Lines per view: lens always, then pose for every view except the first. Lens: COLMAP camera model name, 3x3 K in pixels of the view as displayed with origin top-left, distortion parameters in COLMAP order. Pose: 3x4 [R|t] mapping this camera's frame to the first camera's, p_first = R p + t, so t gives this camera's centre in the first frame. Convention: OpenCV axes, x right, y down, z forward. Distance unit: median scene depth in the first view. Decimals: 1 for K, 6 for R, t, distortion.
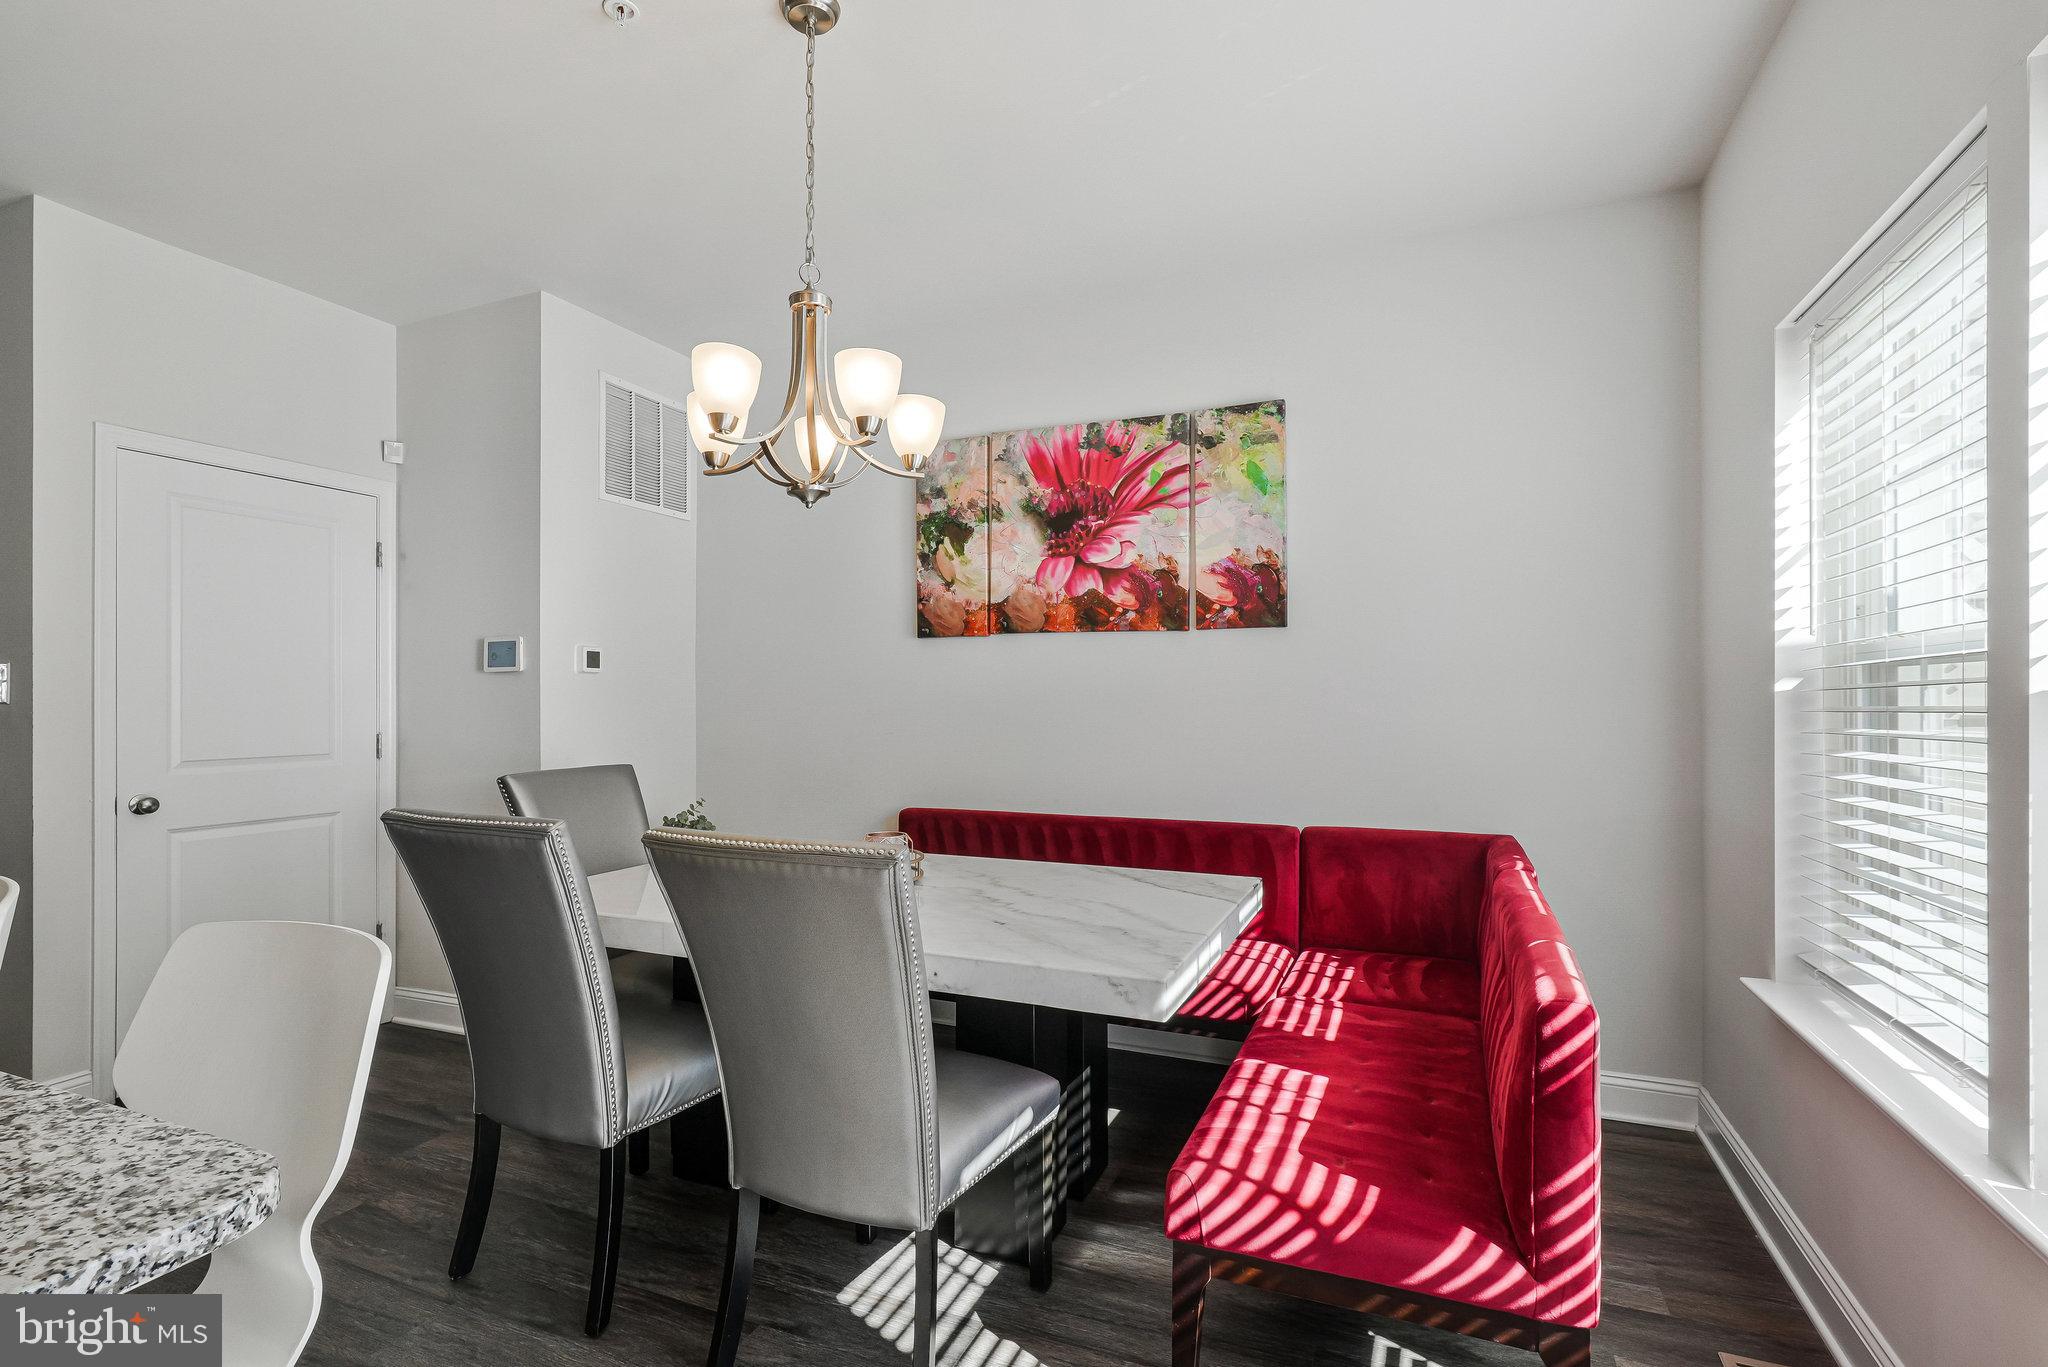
lens RADIAL K [[957.5, 0, 1052.4], [0, 957.5, 706.7], [0, 0, 1]] dist [-0.009183, 0.001822]
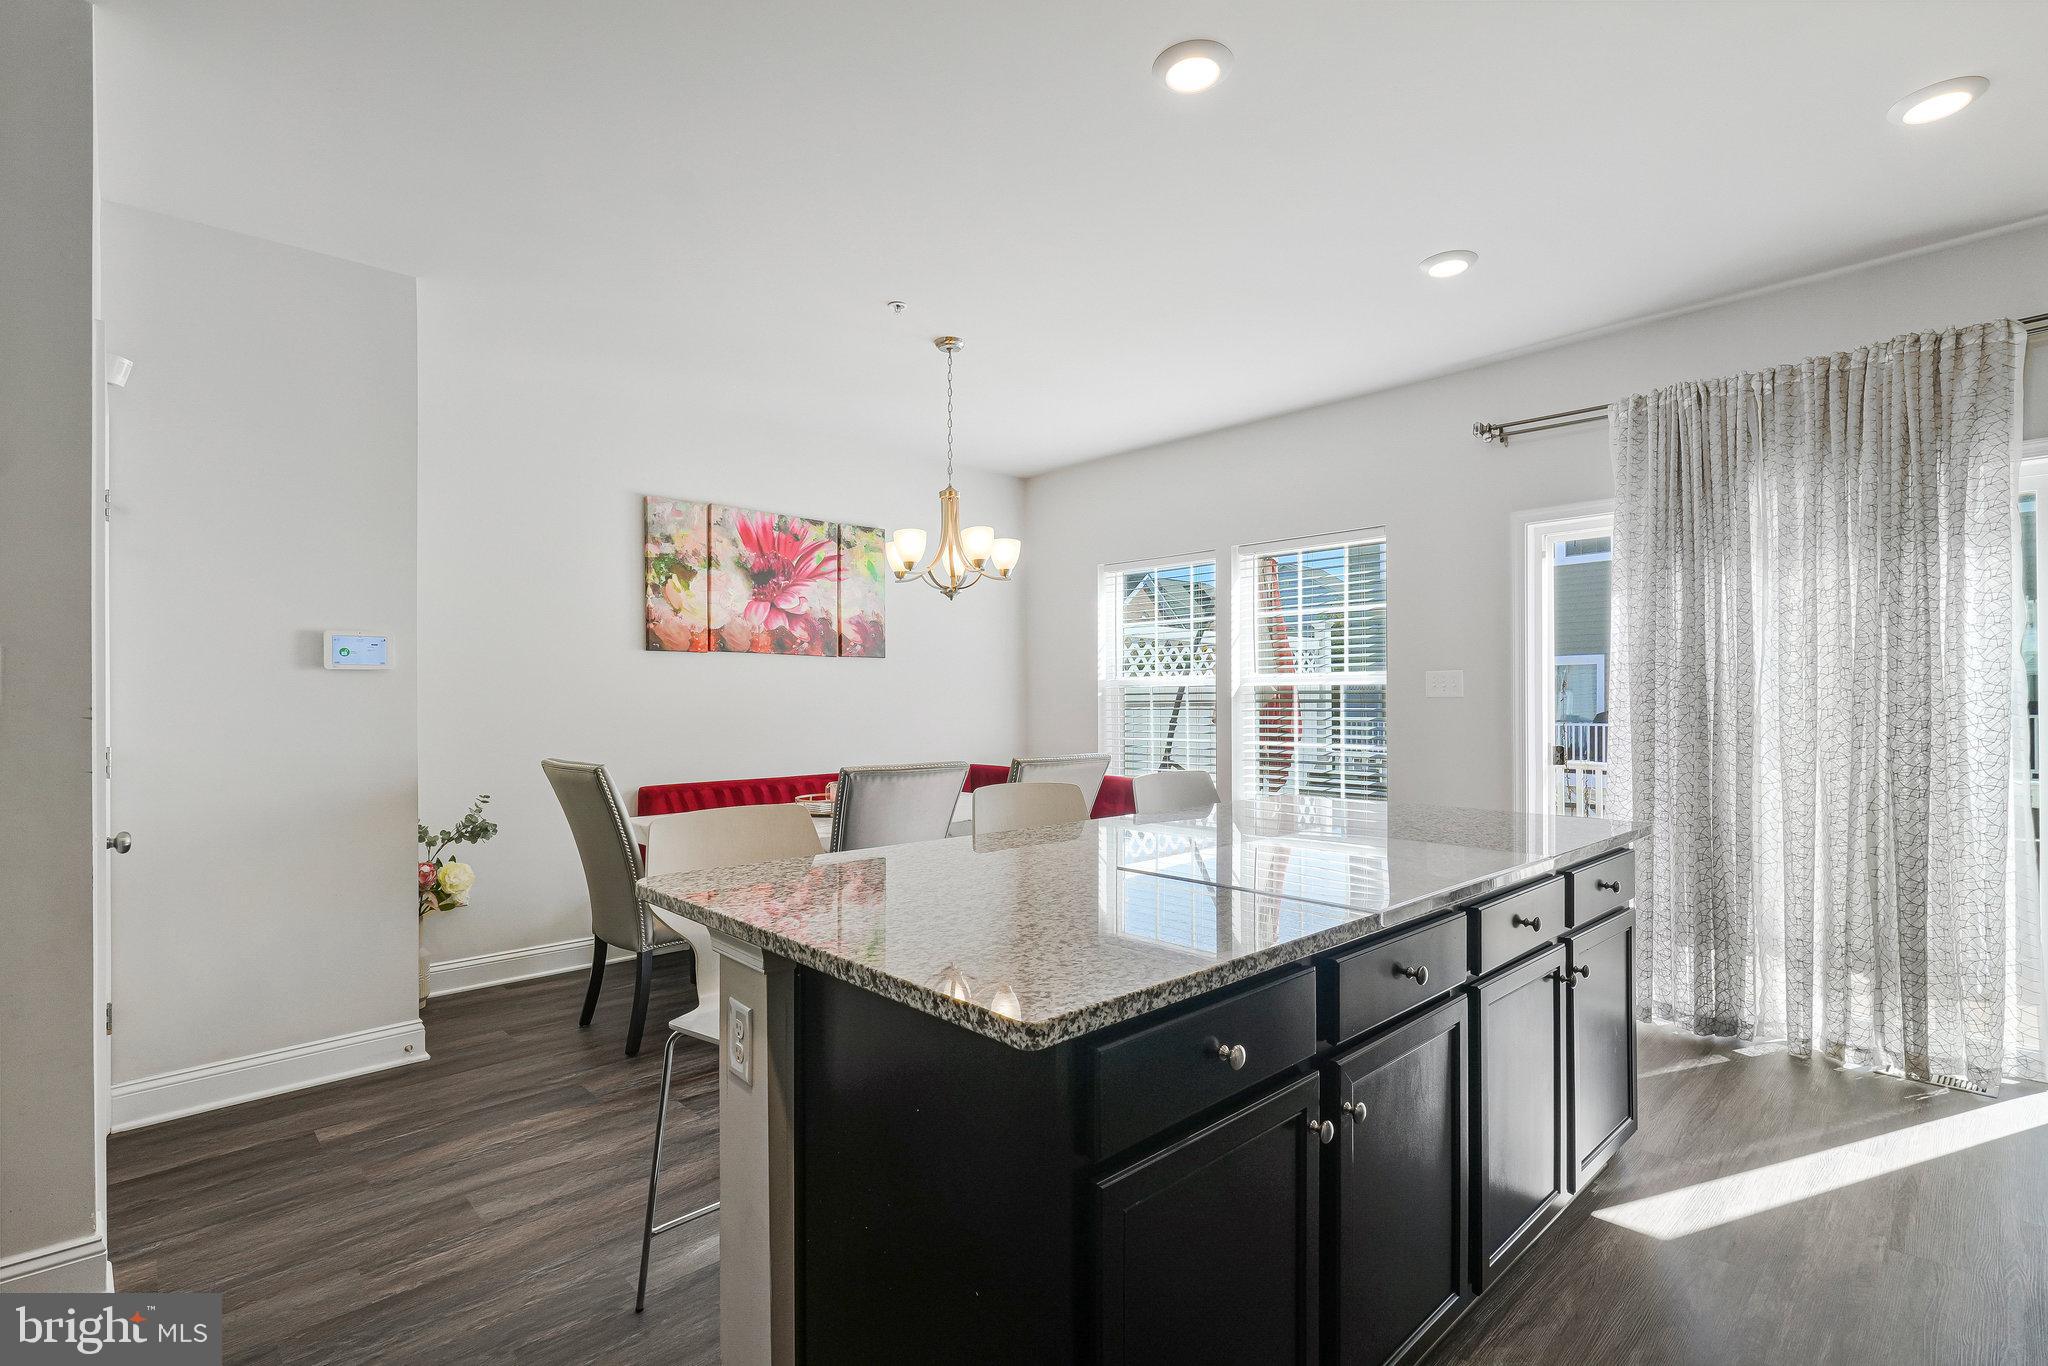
lens RADIAL K [[957.5, 0, 1020.1], [0, 957.5, 691.4], [0, 0, 1]] dist [-0.009183, 0.001822]
pose [[0.416894, 0.006451, 0.908932, -1.225280], [0.002045, 0.999966, -0.008035, -0.008070], [-0.908953, 0.005209, 0.416866, 0.040218]]
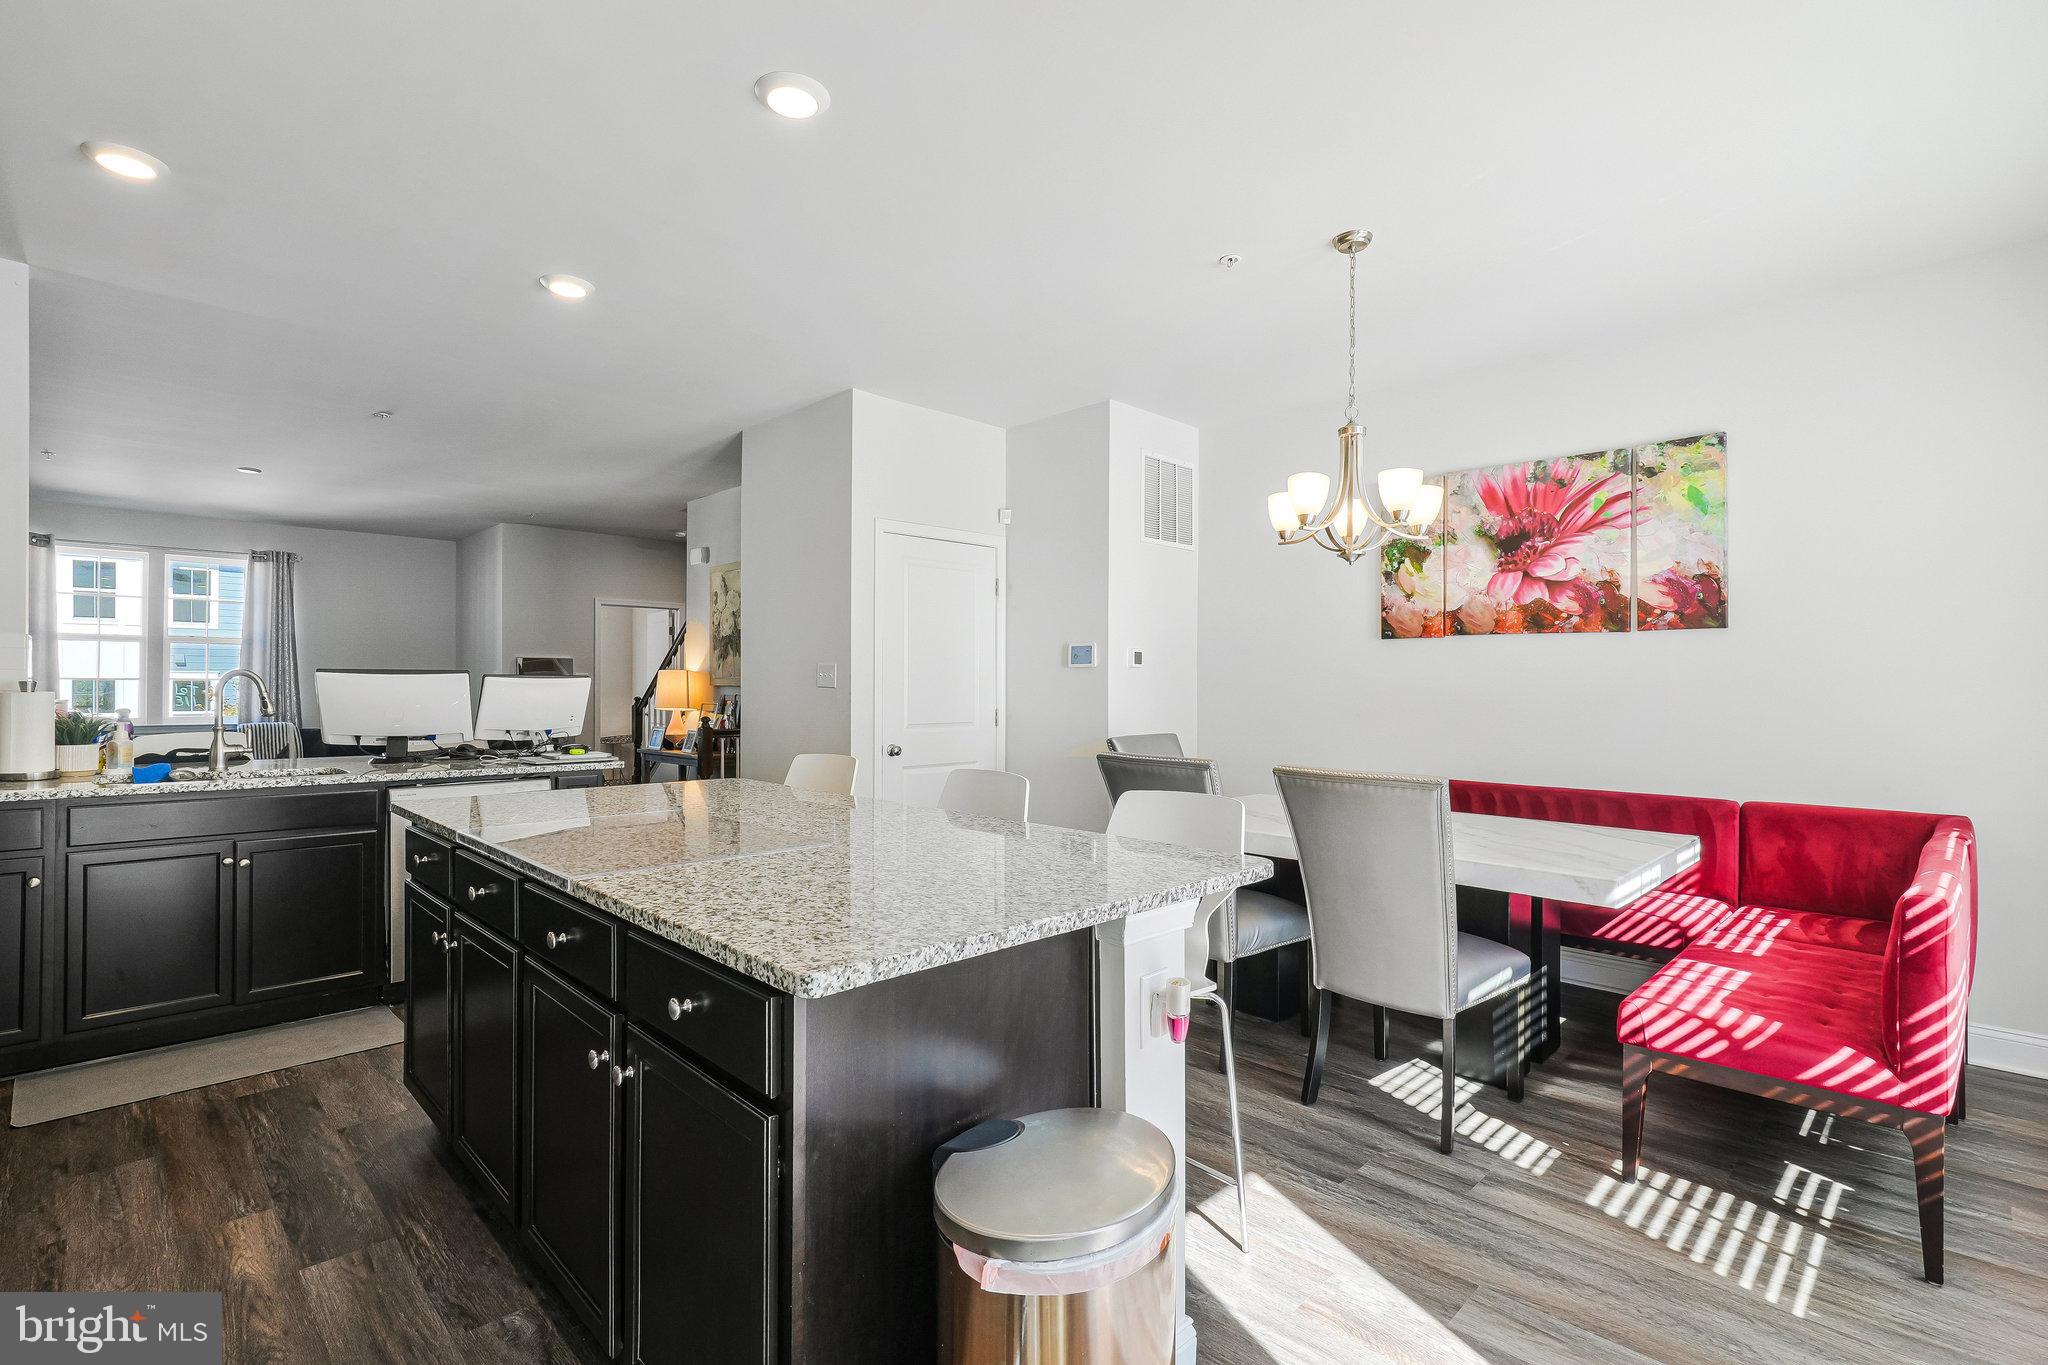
lens RADIAL K [[957.5, 0, 1065.2], [0, 957.5, 683.6], [0, 0, 1]] dist [-0.009183, 0.001822]
pose [[0.926865, 0.004605, -0.375366, -0.062161], [-0.007661, 0.999949, -0.006652, -0.002579], [0.375316, 0.009041, 0.926853, -0.358208]]
